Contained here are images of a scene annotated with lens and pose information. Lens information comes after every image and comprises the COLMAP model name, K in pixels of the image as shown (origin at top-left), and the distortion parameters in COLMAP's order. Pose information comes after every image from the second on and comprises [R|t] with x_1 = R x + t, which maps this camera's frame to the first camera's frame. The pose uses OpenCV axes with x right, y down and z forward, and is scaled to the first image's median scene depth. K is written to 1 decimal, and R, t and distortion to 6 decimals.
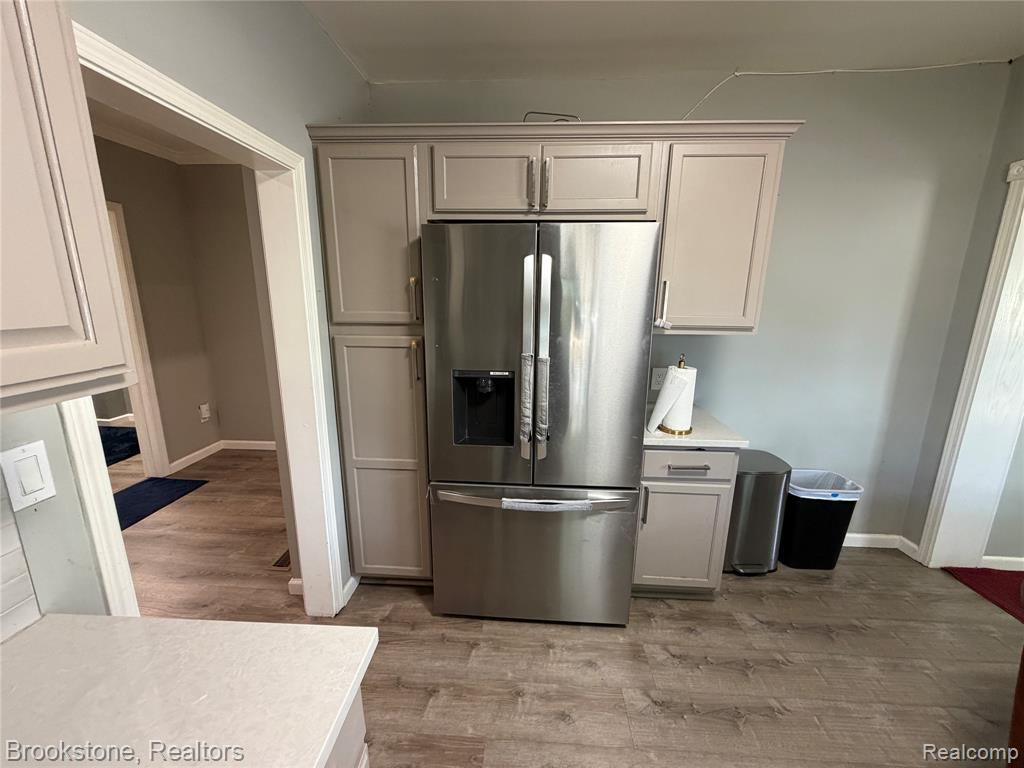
lens RADIAL K [[404.5, 0, 509.9], [0, 404.5, 383.6], [0, 0, 1]] dist [-0.001345, 0.001141]
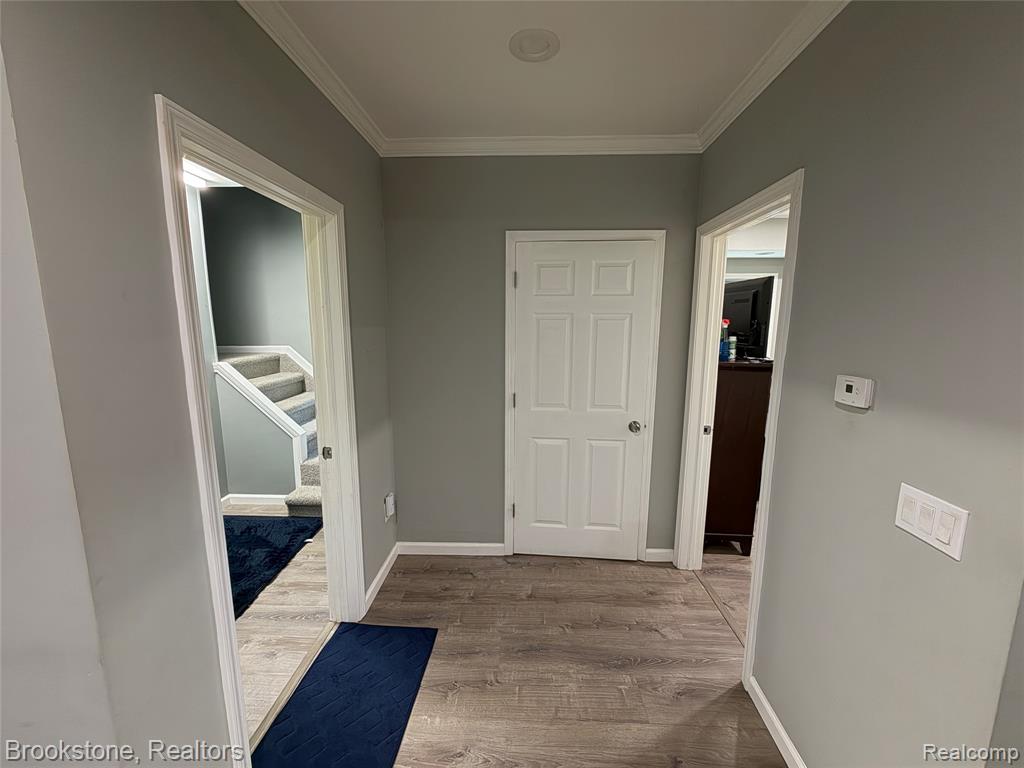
lens RADIAL K [[404.5, 0, 510.8], [0, 404.5, 384.0], [0, 0, 1]] dist [-0.001345, 0.001141]
pose [[0.999677, -0.017989, 0.017929, -0.614744], [0.019161, 0.997538, -0.067454, -0.098931], [-0.016672, 0.067775, 0.997561, 0.320737]]
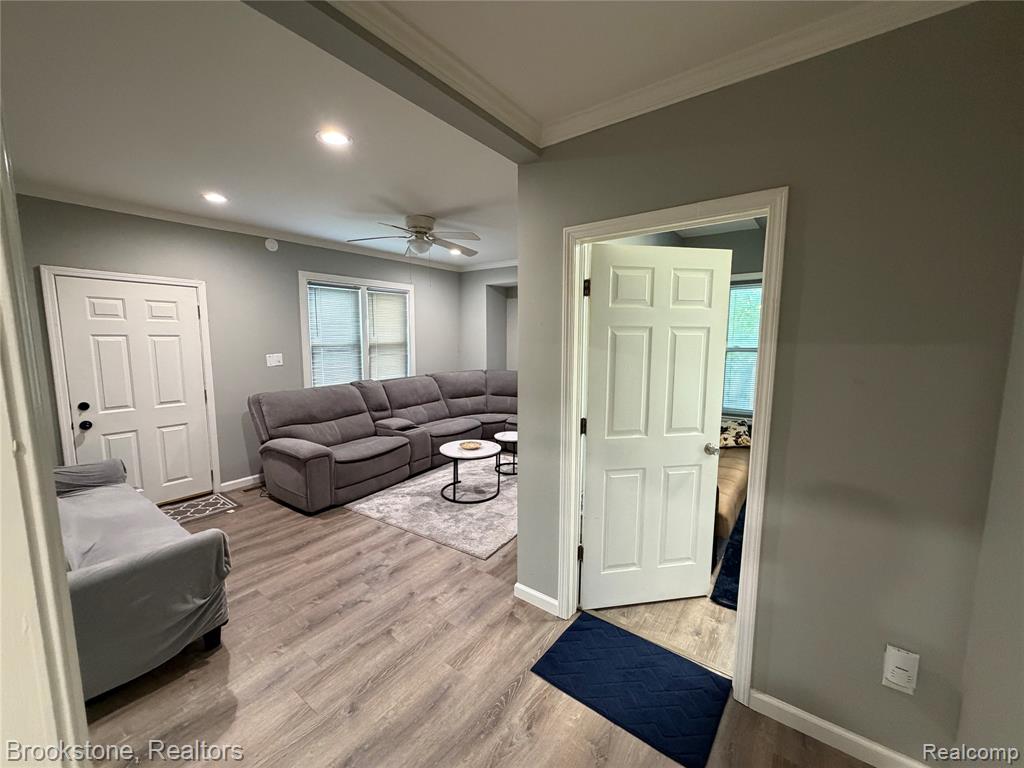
lens RADIAL K [[404.5, 0, 512.1], [0, 404.5, 383.0], [0, 0, 1]] dist [-0.001345, 0.001141]
pose [[-0.546854, 0.076098, -0.833763, -0.280860], [-0.194094, 0.957207, 0.214668, -0.225196], [0.814419, 0.279220, -0.508682, 0.909640]]
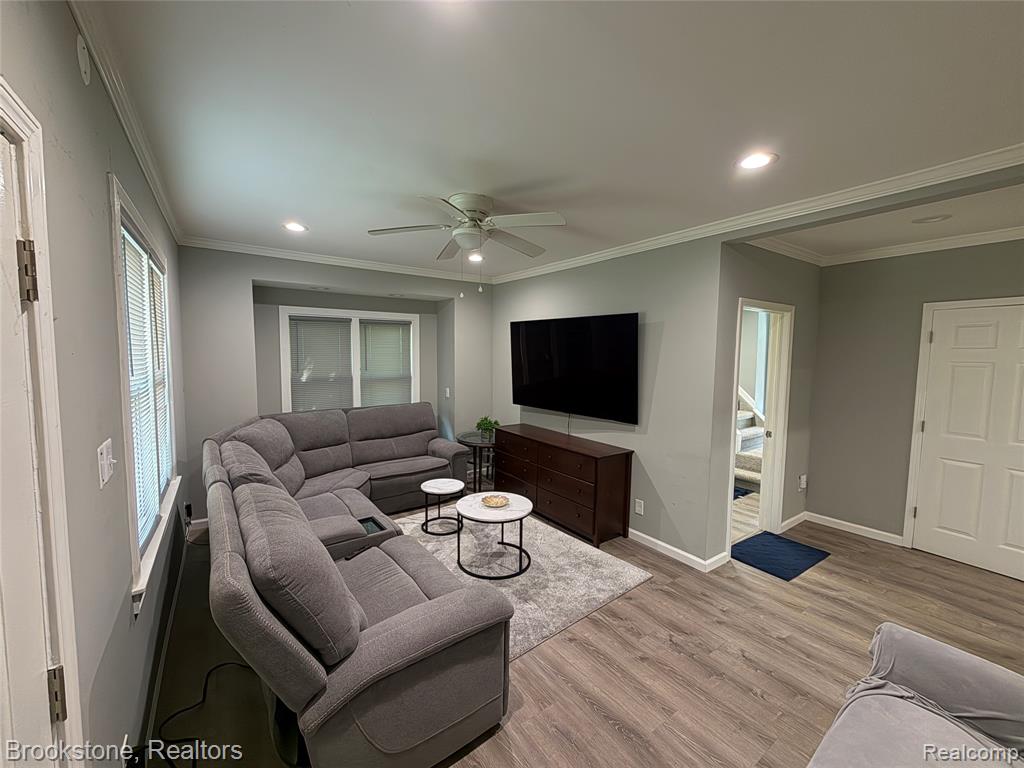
lens RADIAL K [[404.5, 0, 511.9], [0, 404.5, 384.1], [0, 0, 1]] dist [-0.001345, 0.001141]
pose [[0.615206, 0.044640, -0.787102, -0.434087], [-0.168430, 0.982787, -0.075908, 0.026912], [0.770165, 0.179270, 0.612135, -0.348624]]
